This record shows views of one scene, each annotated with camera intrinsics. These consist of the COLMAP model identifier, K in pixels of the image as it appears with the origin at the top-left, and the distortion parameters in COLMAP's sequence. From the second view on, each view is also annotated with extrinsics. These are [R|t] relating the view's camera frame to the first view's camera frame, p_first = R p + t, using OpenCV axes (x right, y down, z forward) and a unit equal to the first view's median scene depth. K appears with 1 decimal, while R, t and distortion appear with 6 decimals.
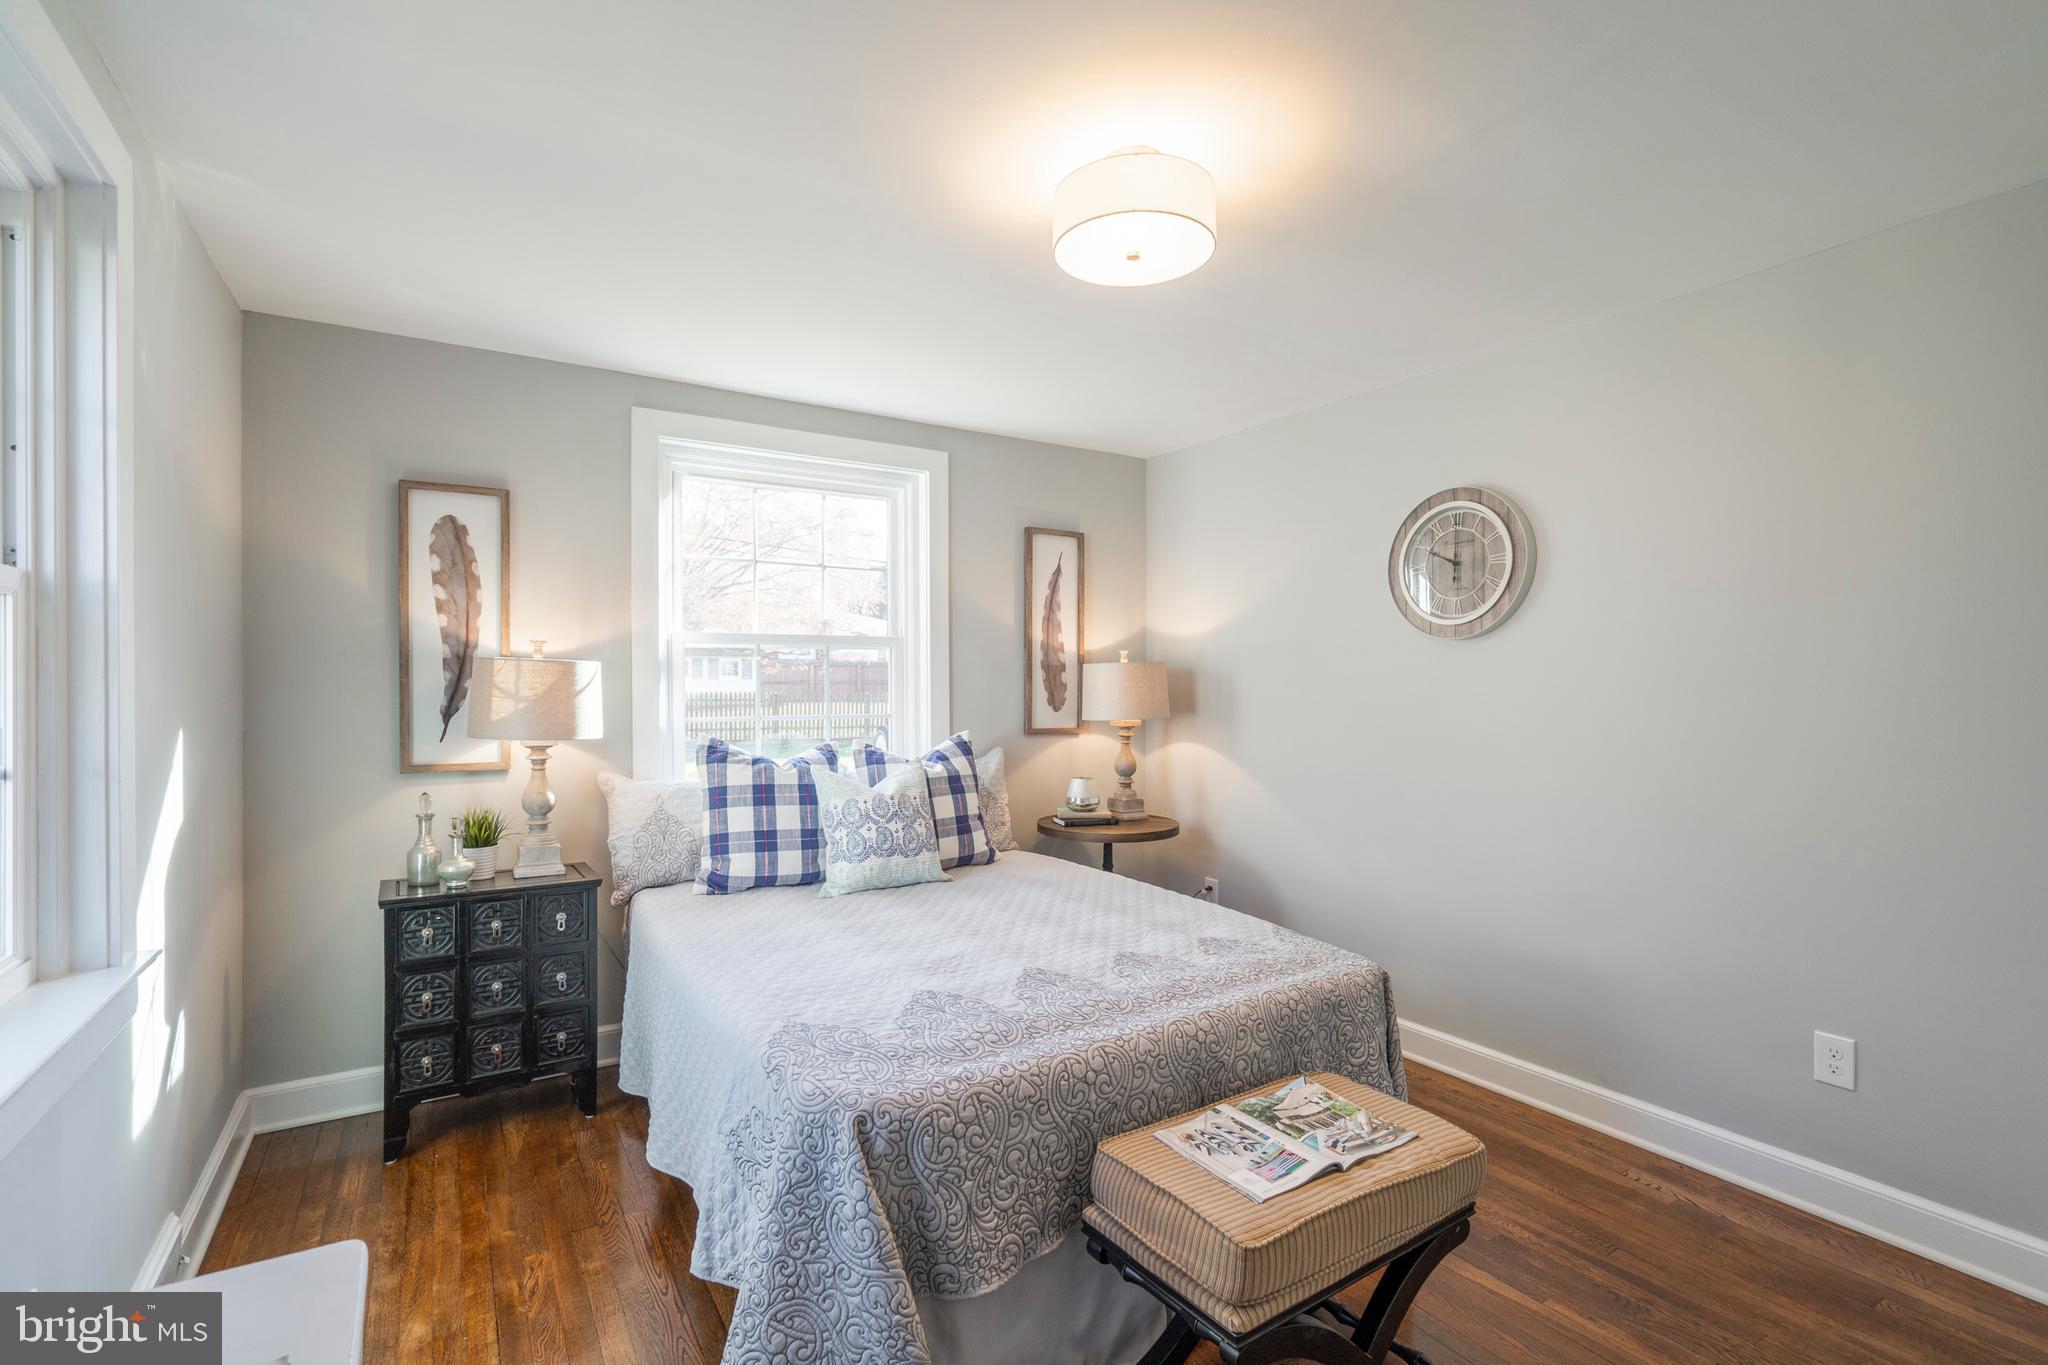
lens RADIAL K [[939.1, 0, 1023.1], [0, 939.1, 682.8], [0, 0, 1]] dist [-0.006532, -0.000376]
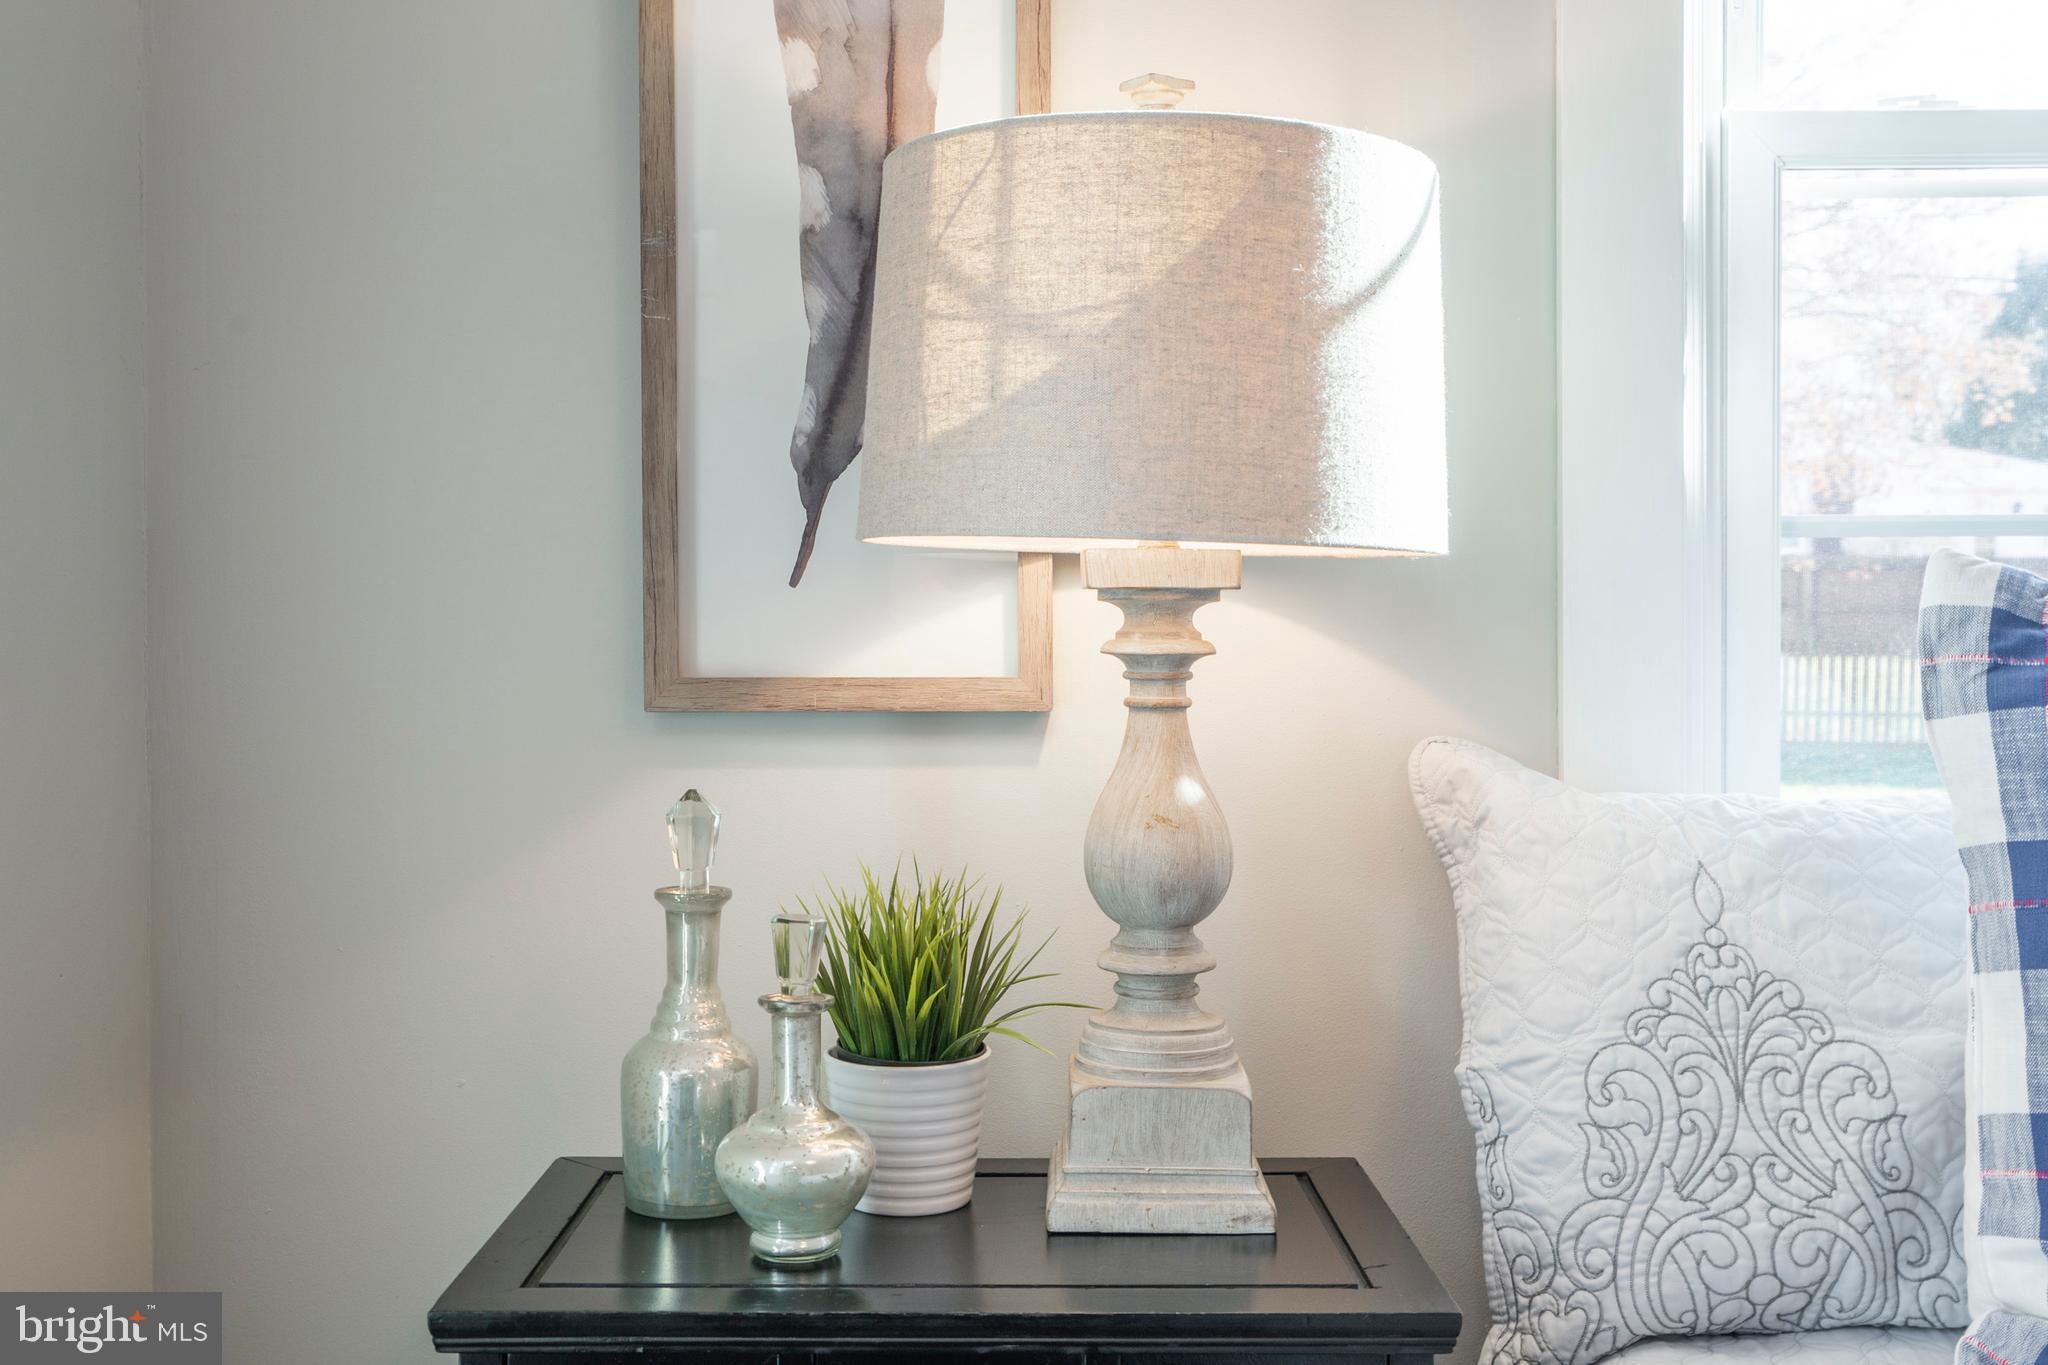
lens RADIAL K [[1965.5, 0, 1024.0], [0, 1965.5, 682.5], [0, 0, 1]] dist [0.014360, -0.087547]
pose [[0.837700, 0.013718, -0.545959, -0.304121], [0.002375, 0.999583, 0.028761, 0.074187], [0.546126, -0.025390, 0.837318, 0.619712]]
